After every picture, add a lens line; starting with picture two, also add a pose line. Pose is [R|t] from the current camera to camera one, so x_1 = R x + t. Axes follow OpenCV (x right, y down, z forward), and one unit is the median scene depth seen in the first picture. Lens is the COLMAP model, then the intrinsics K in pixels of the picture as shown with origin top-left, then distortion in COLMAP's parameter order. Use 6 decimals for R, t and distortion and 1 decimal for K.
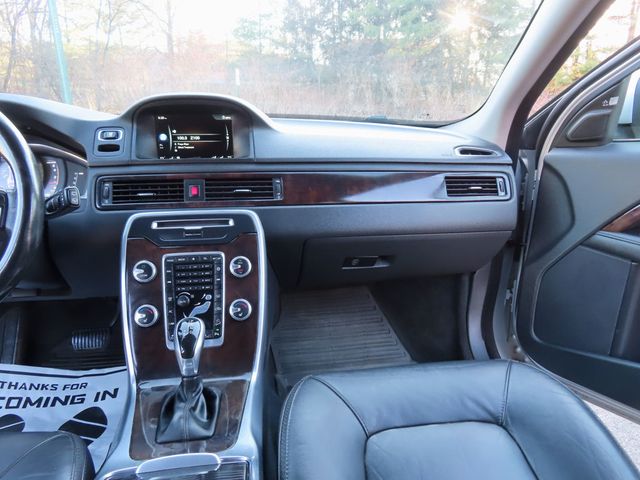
lens RADIAL K [[468.8, 0, 320.0], [0, 468.8, 240.0], [0, 0, 1]] dist [0.000493, 0.004944]
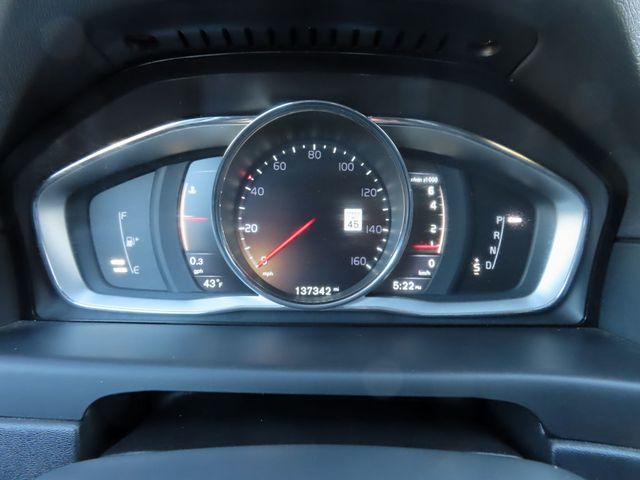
lens RADIAL K [[457.1, 0, 318.6], [0, 457.1, 242.5], [0, 0, 1]] dist [-0.006812, 0.001735]
pose [[0.989022, 0.065436, -0.132491, -0.597005], [-0.053410, 0.994291, 0.092370, -0.148110], [0.137779, -0.084280, 0.986871, 0.689748]]
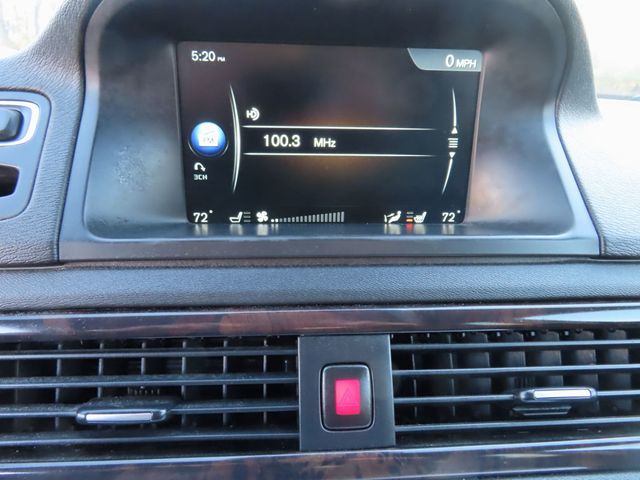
lens RADIAL K [[460.6, 0, 320.0], [0, 460.6, 240.0], [0, 0, 1]] dist [0.000531, -0.002261]
pose [[0.996453, 0.035665, -0.076215, -0.243361], [-0.035475, 0.999363, 0.003851, -0.159617], [0.076304, -0.001134, 0.997084, 0.725911]]
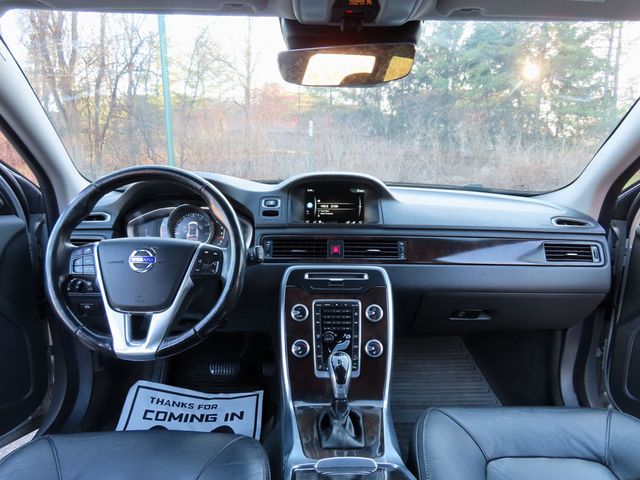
lens RADIAL K [[468.8, 0, 320.0], [0, 468.8, 240.0], [0, 0, 1]] dist [0.000493, 0.004944]
pose [[0.990941, 0.035531, -0.129510, -0.135576], [-0.047699, 0.994607, -0.092100, -0.012117], [0.125539, 0.097443, 0.987292, -0.216731]]
